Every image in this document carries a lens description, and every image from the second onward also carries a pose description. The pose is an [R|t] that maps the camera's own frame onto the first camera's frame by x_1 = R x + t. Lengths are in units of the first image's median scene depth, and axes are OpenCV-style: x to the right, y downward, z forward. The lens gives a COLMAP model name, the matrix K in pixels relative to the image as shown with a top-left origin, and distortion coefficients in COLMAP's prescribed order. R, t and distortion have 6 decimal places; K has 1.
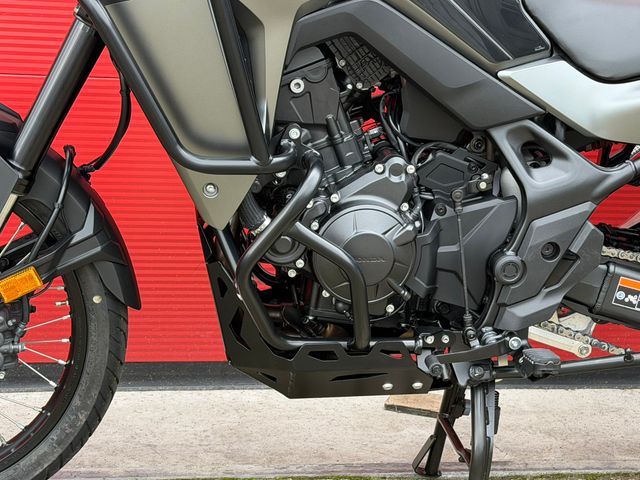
lens RADIAL K [[1291.9, 0, 321.0], [0, 1291.9, 241.6], [0, 0, 1]] dist [0.047873, -0.149525]
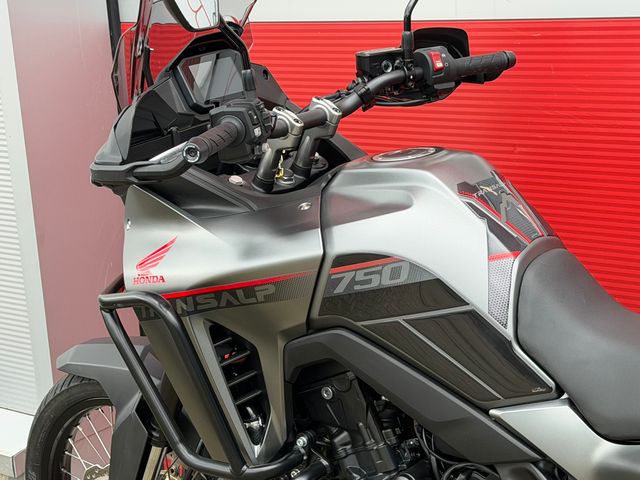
lens RADIAL K [[1291.9, 0, 321.0], [0, 1291.9, 241.6], [0, 0, 1]] dist [0.047873, -0.149525]
pose [[0.679567, 0.078981, -0.729349, 0.724655], [-0.091356, 0.995560, 0.022689, -0.259657], [0.727903, 0.051212, 0.683765, 0.245903]]
